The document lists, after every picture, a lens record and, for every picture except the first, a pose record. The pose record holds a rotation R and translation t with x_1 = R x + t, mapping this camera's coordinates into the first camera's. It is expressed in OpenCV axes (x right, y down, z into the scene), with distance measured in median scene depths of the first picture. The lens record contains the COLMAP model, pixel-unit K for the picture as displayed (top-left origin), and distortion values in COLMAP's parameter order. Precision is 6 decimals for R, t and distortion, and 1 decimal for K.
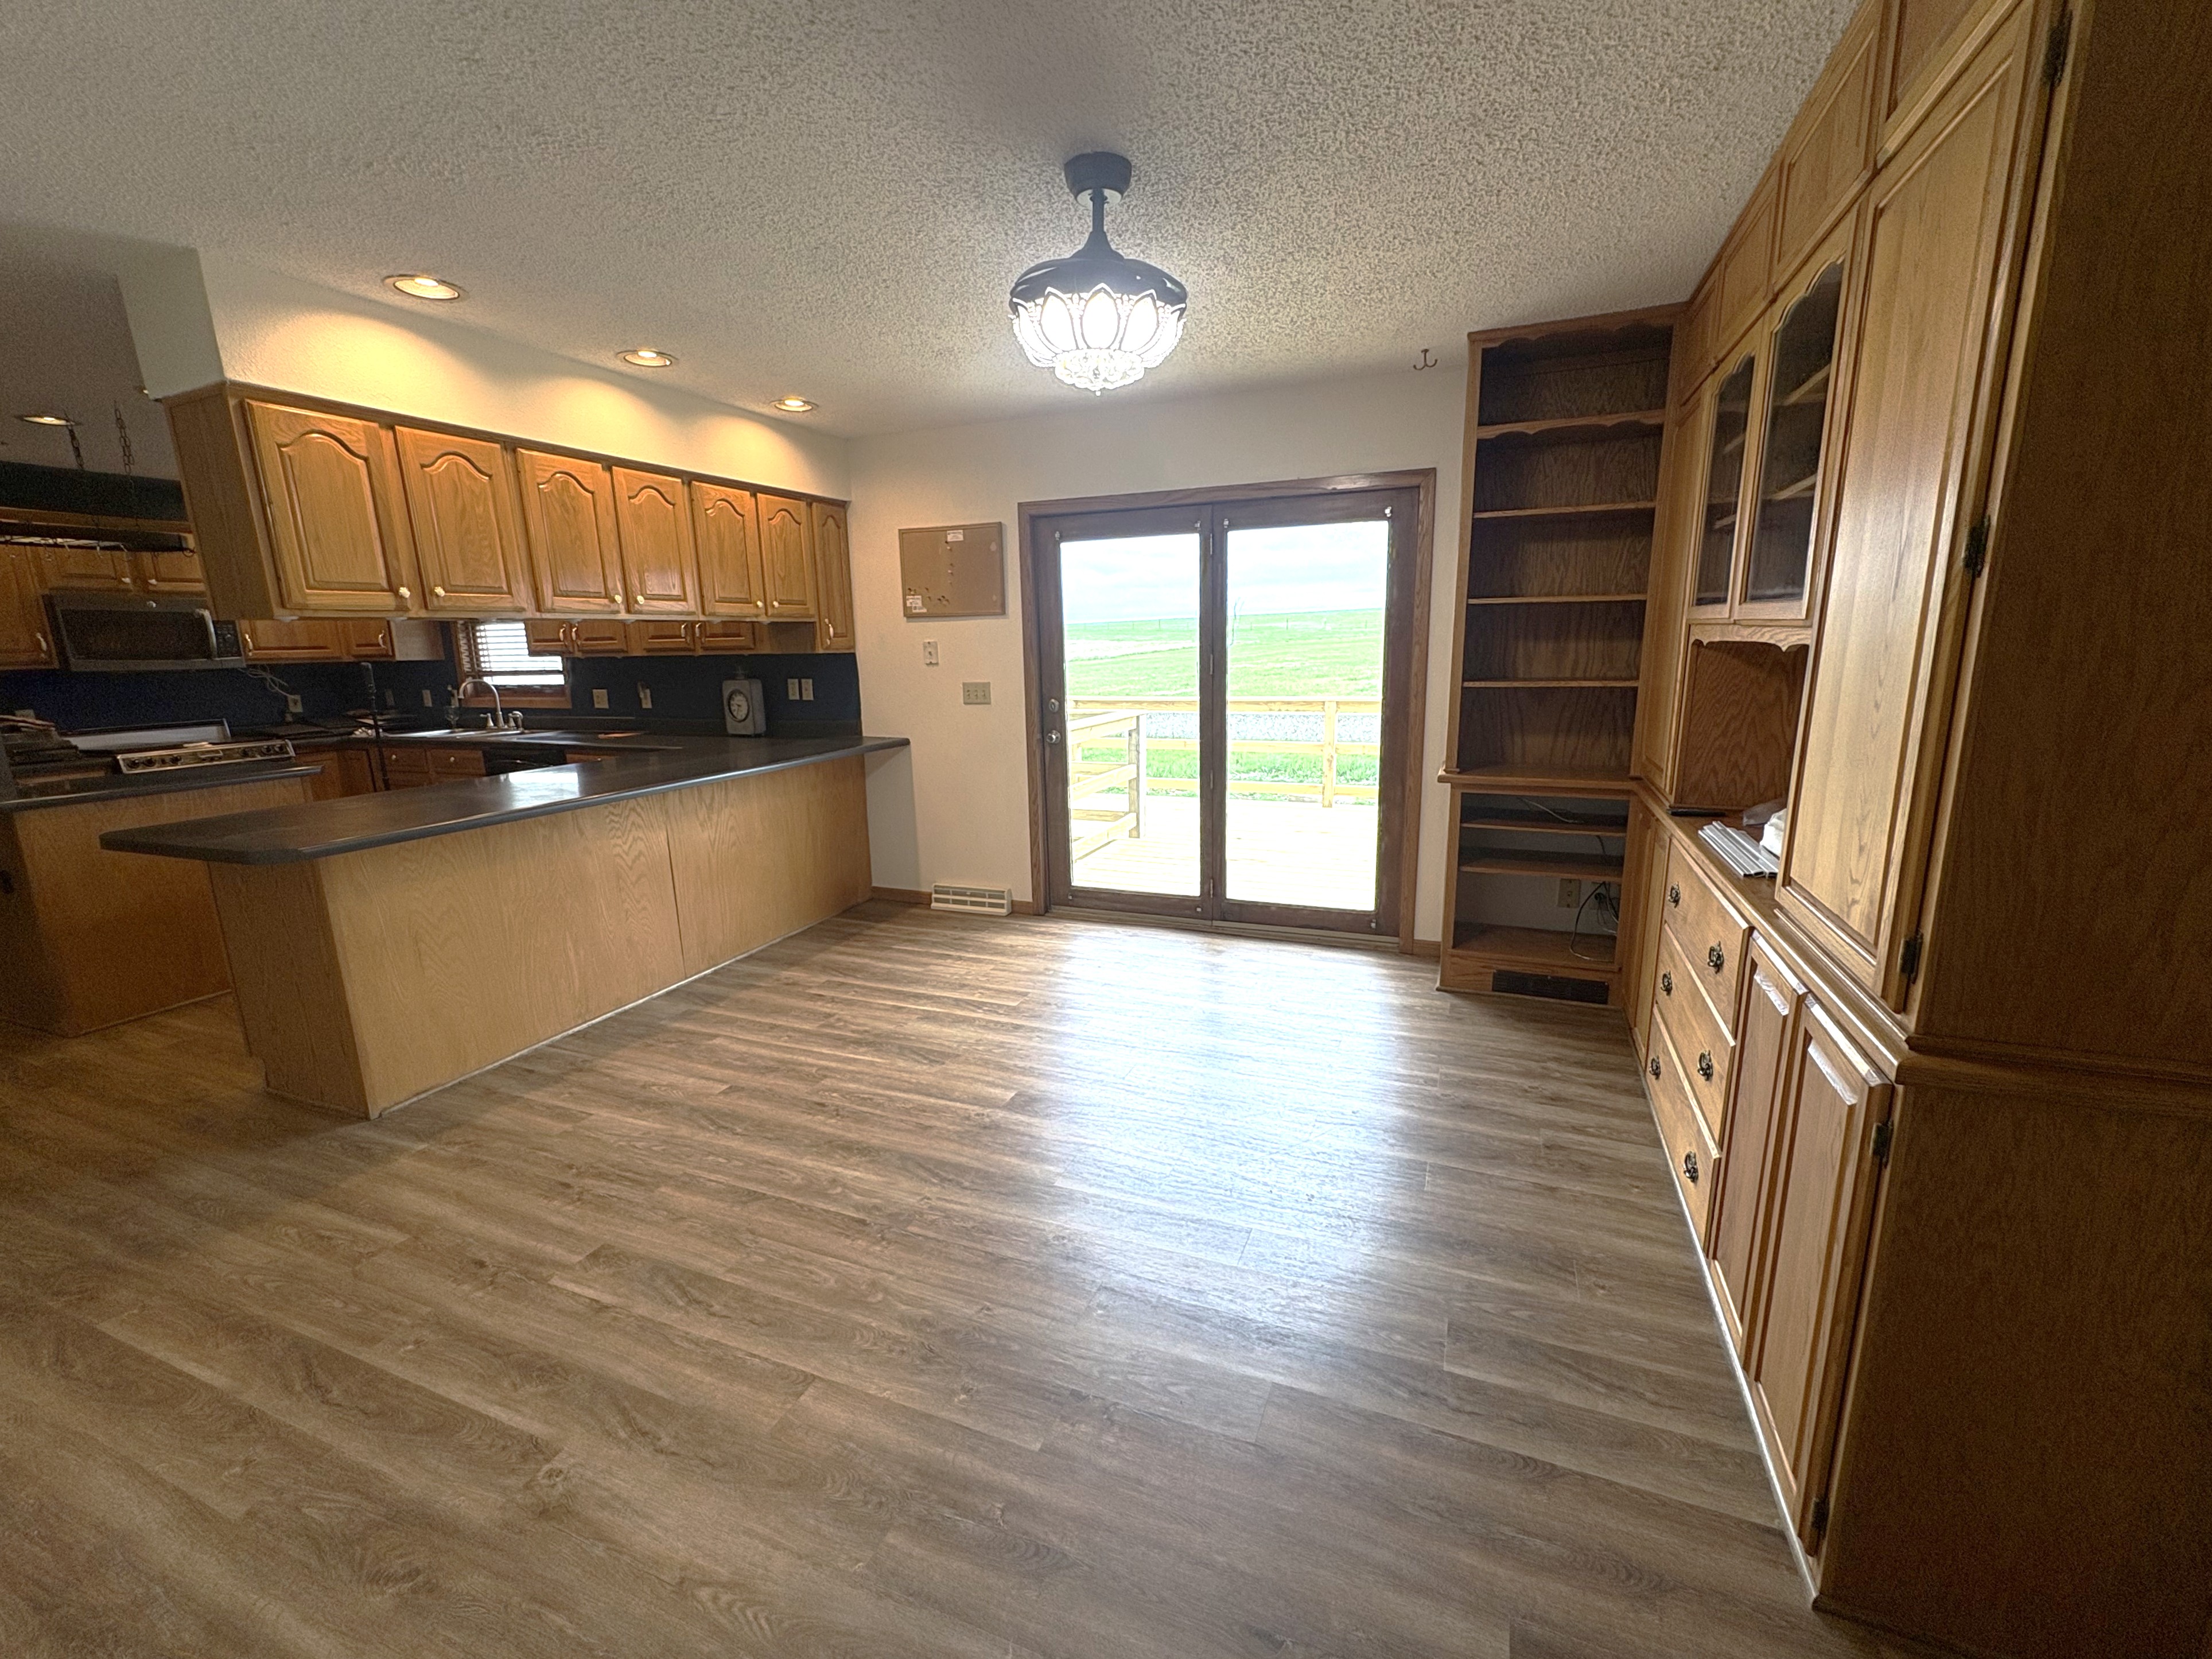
lens RADIAL K [[918.4, 0, 1116.8], [0, 918.4, 845.7], [0, 0, 1]] dist [-0.021721, 0.006920]
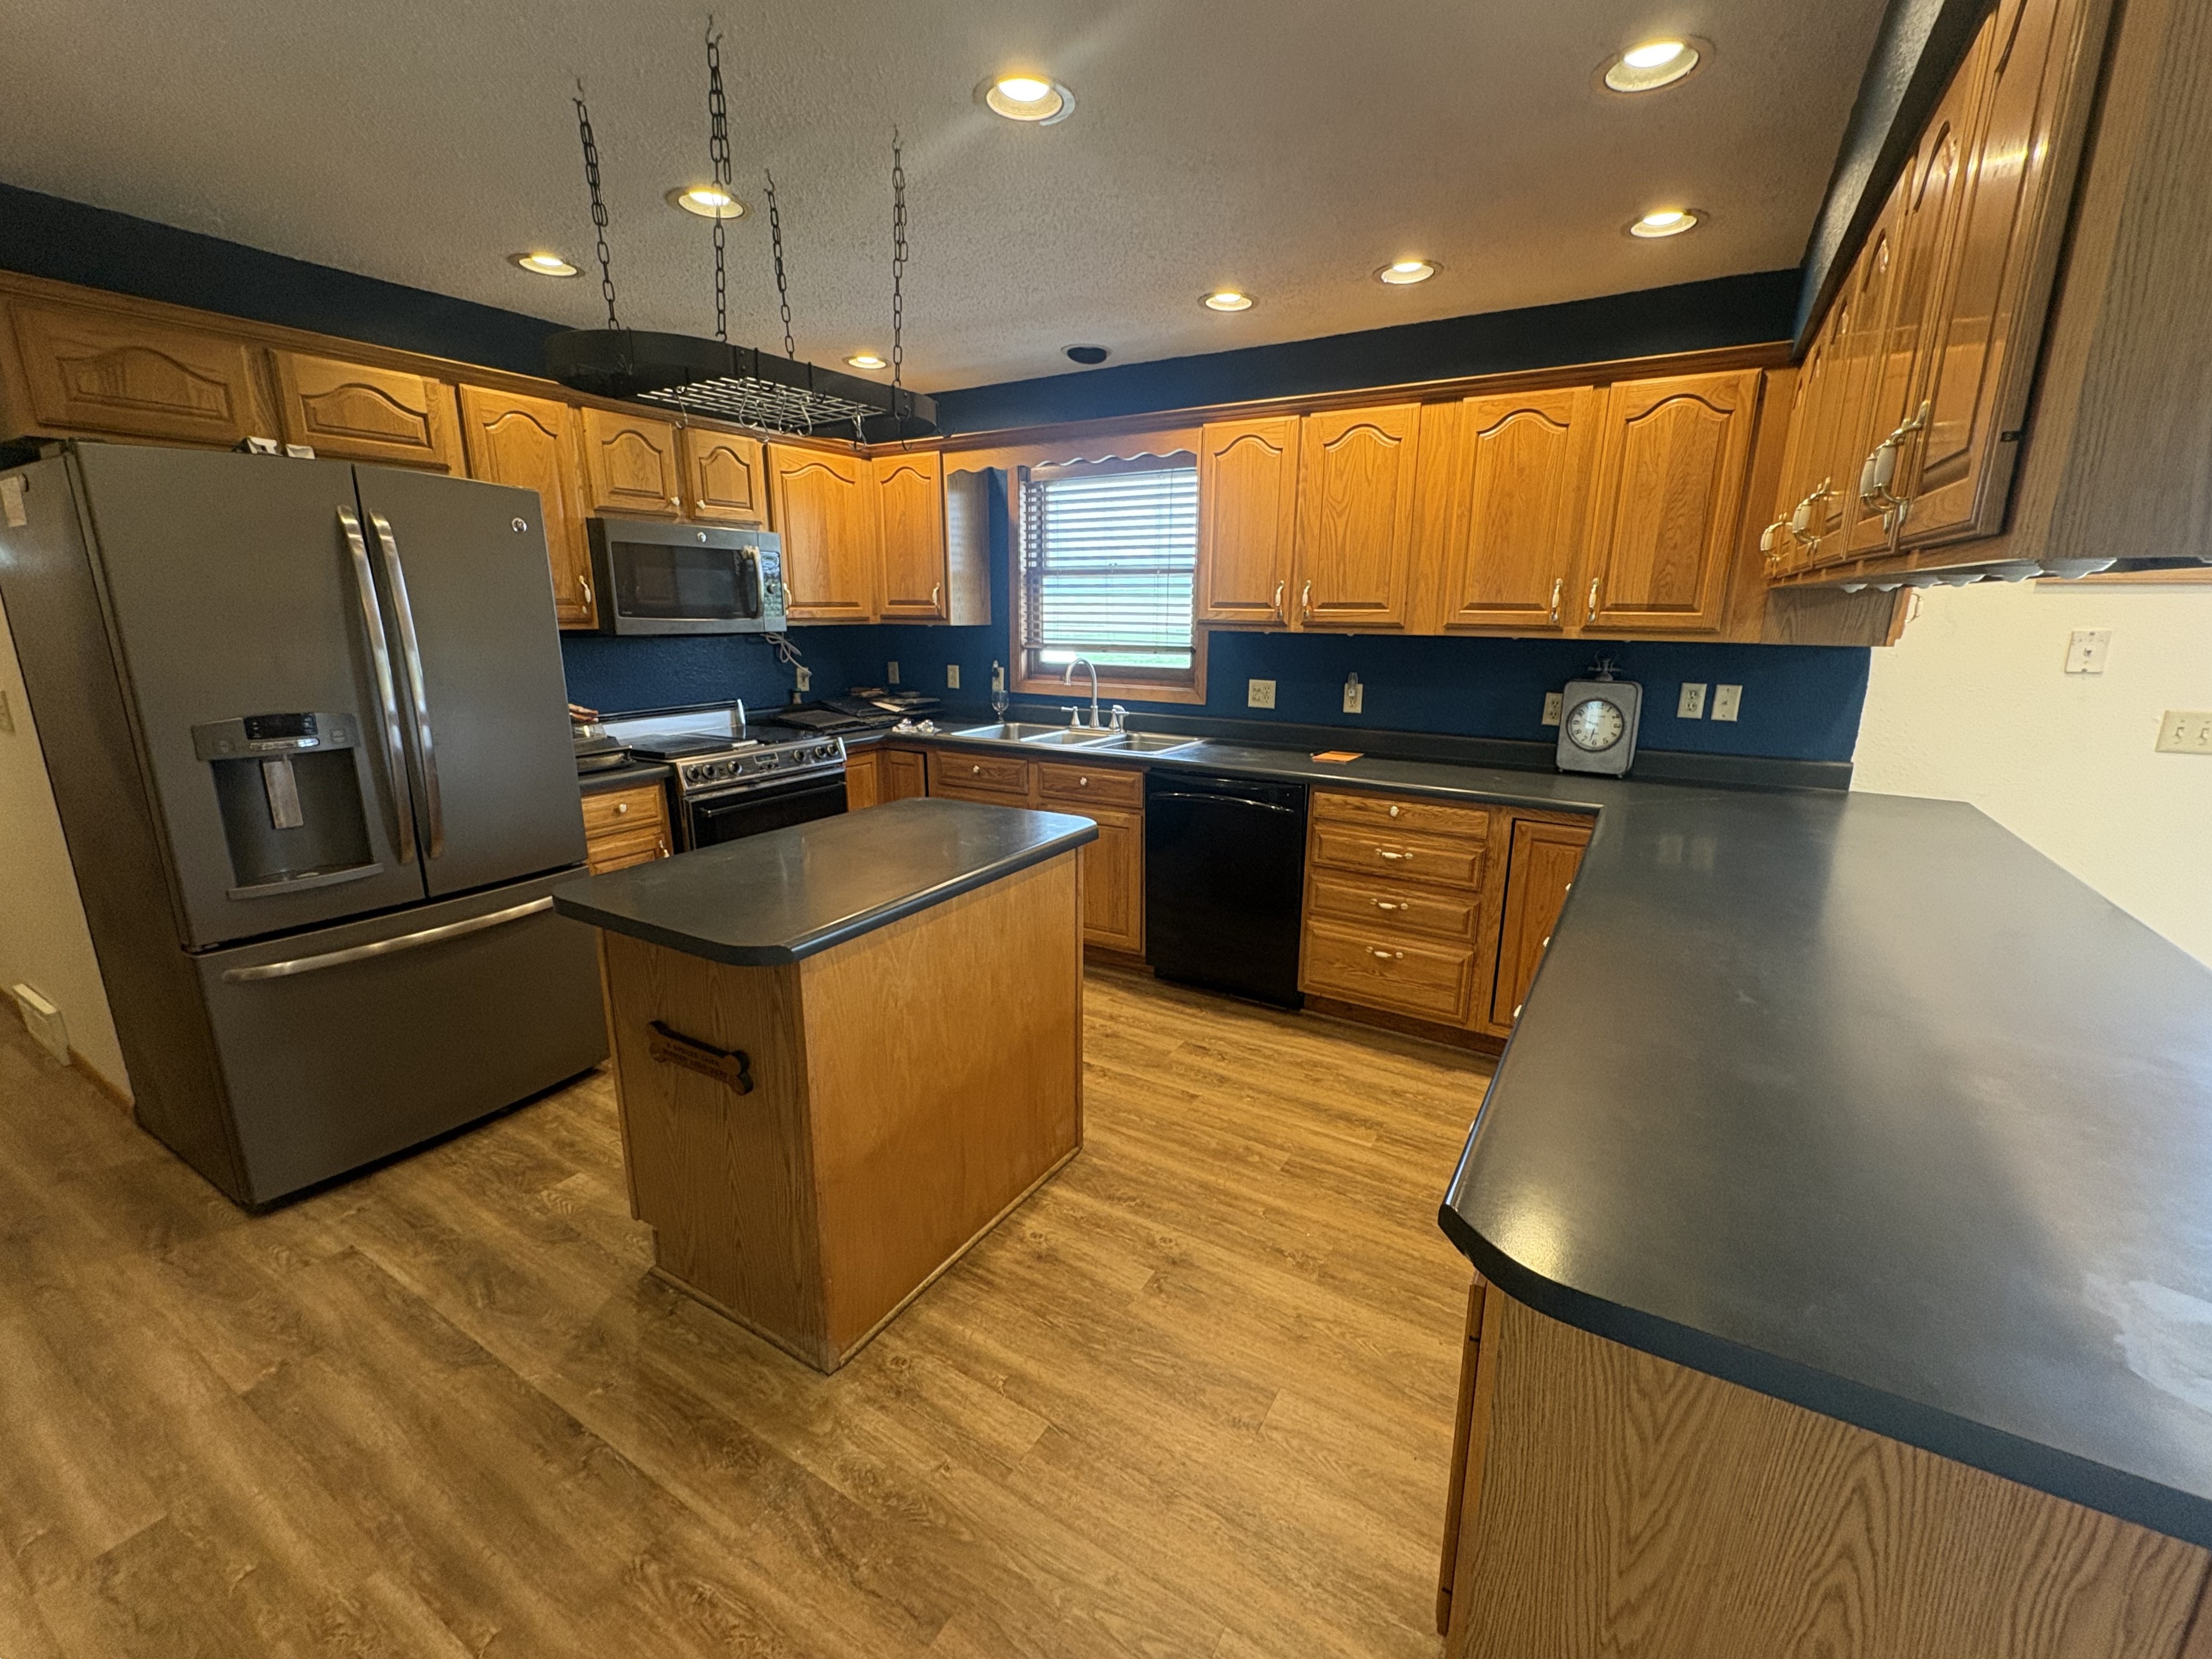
lens RADIAL K [[954.8, 0, 1106.0], [0, 954.8, 829.5], [0, 0, 1]] dist [0.000912, -0.000347]
pose [[0.984372, 0.062852, -0.164505, -0.570589], [-0.060506, 0.997982, 0.019242, -0.070682], [0.165382, -0.008988, 0.986189, 0.302674]]
